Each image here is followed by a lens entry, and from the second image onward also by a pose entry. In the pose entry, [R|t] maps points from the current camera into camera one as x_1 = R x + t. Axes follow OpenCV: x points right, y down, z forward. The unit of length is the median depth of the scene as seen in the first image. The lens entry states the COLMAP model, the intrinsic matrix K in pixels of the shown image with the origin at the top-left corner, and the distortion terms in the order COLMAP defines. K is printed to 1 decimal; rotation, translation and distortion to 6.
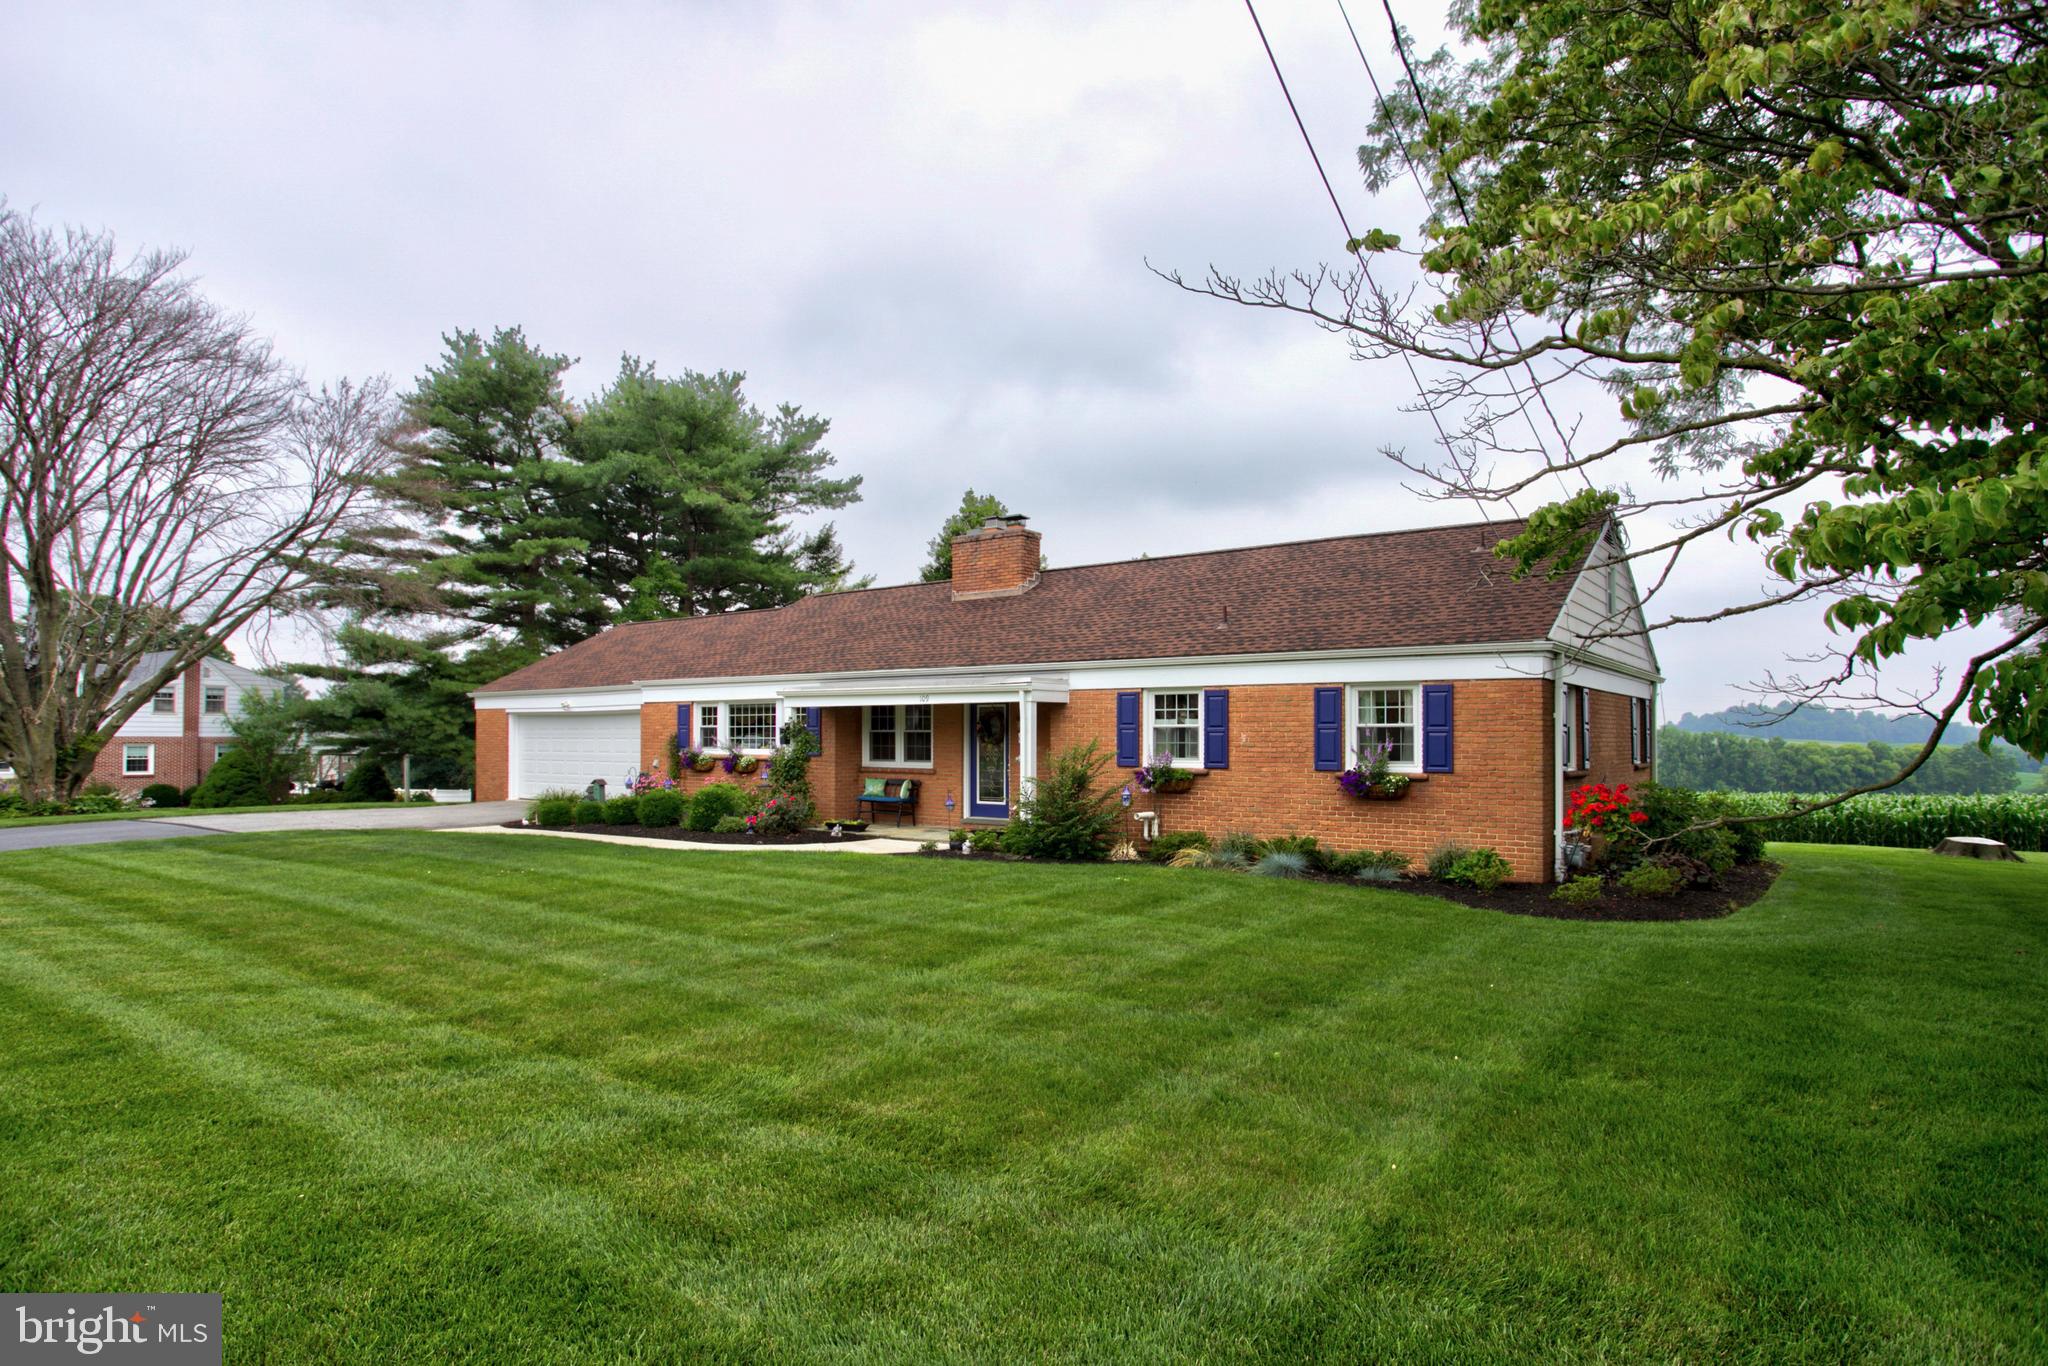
lens RADIAL K [[1137.7, 0, 1025.0], [0, 1137.7, 696.9], [0, 0, 1]] dist [-0.029941, 0.008070]
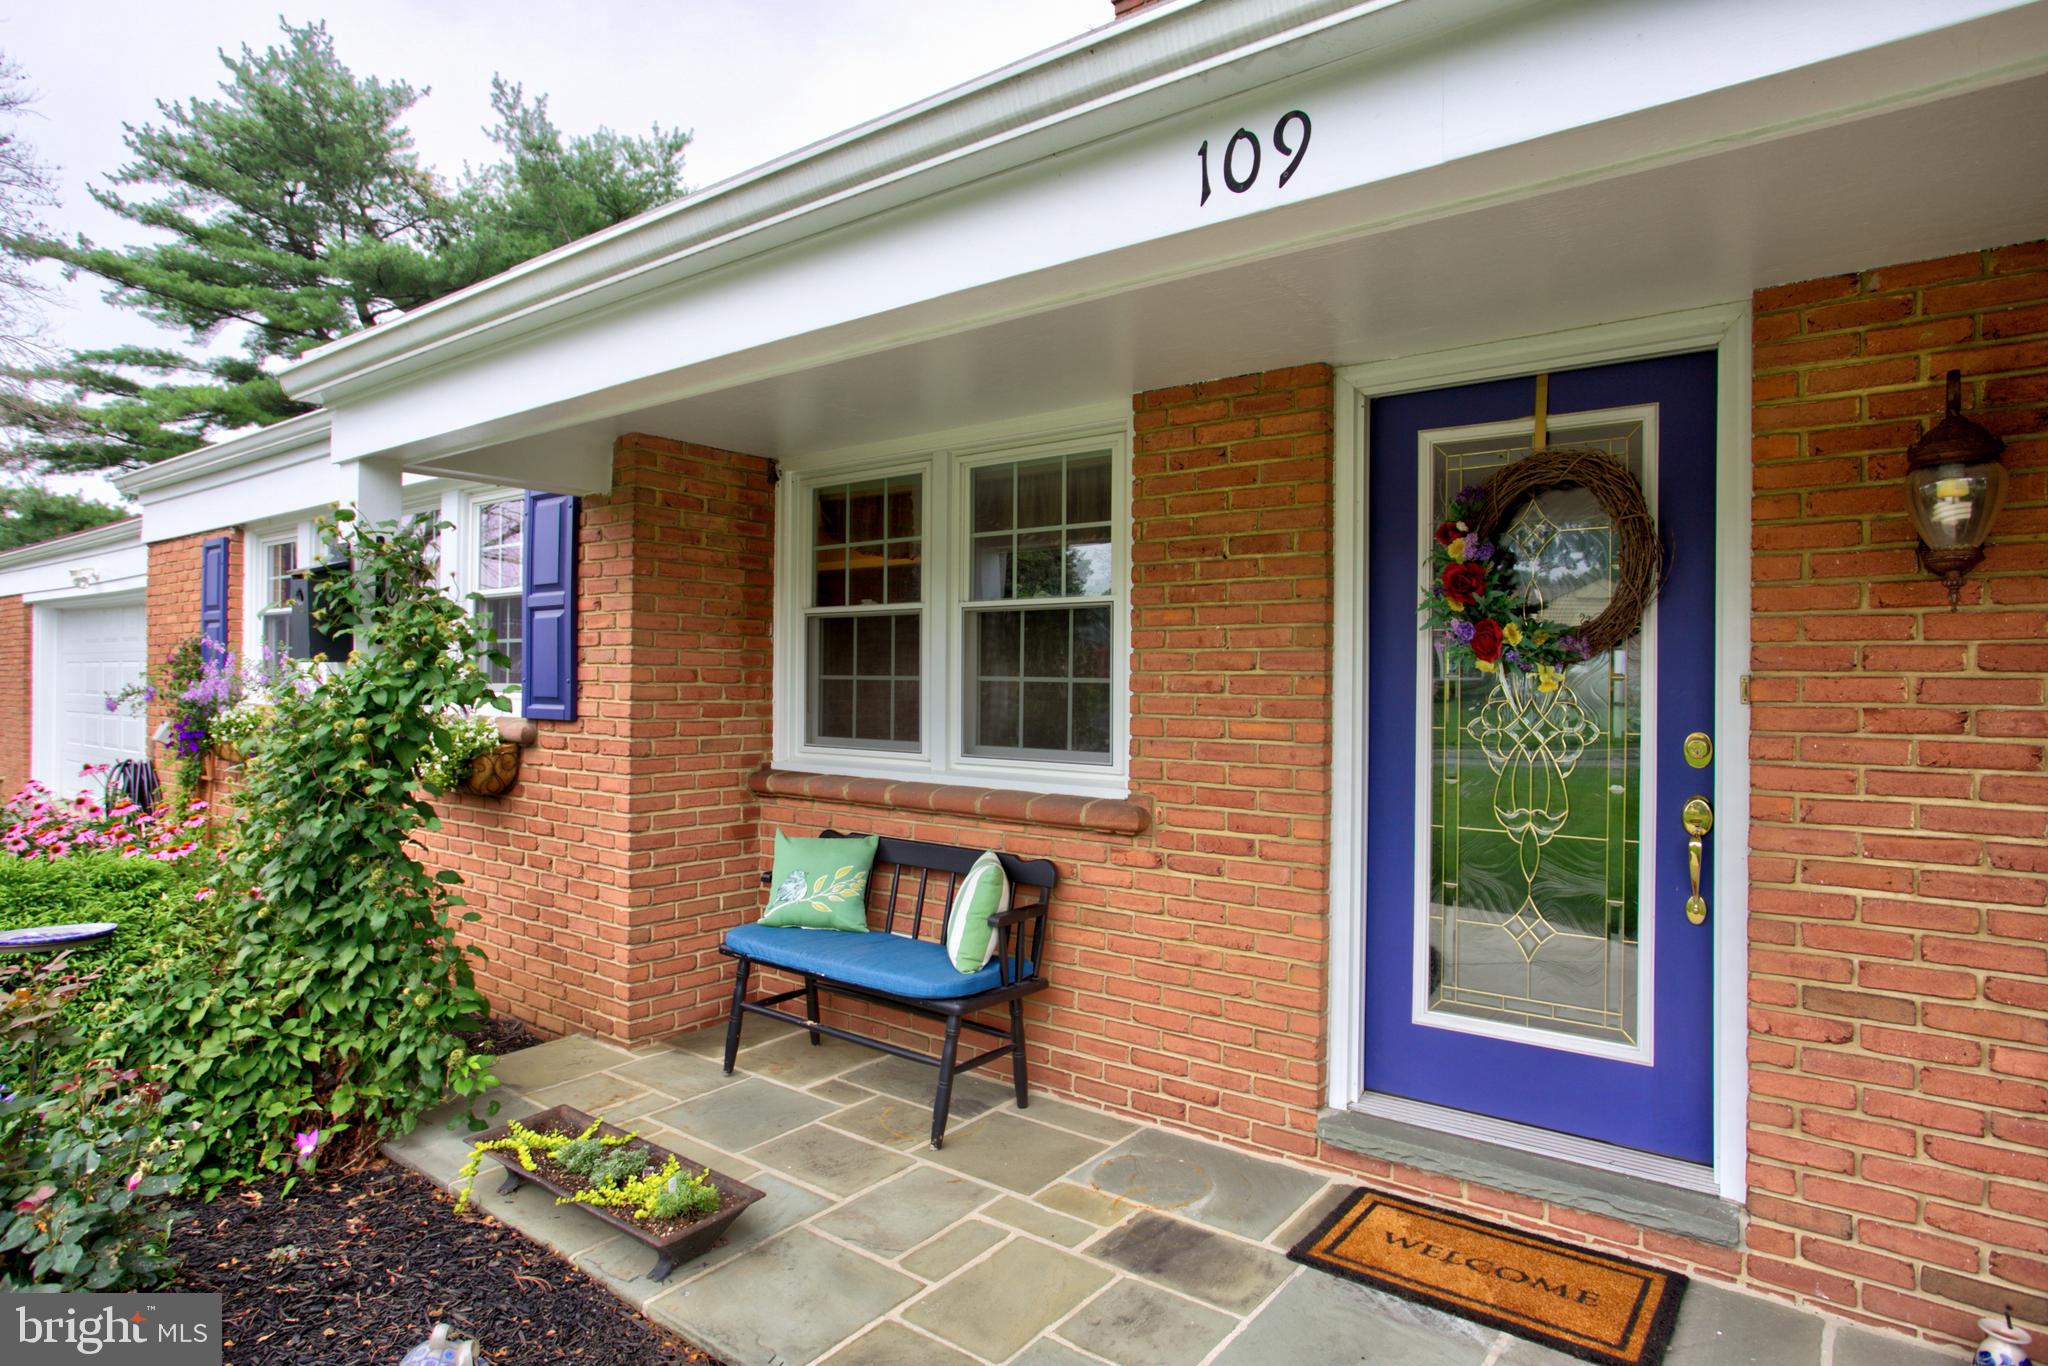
lens RADIAL K [[1137.7, 0, 1021.8], [0, 1137.7, 682.7], [0, 0, 1]] dist [-0.029941, 0.008070]
pose [[0.999832, 0.007708, -0.016650, -0.090193], [-0.007112, 0.999341, 0.035592, 0.035966], [0.016913, -0.035467, 0.999228, 0.776152]]
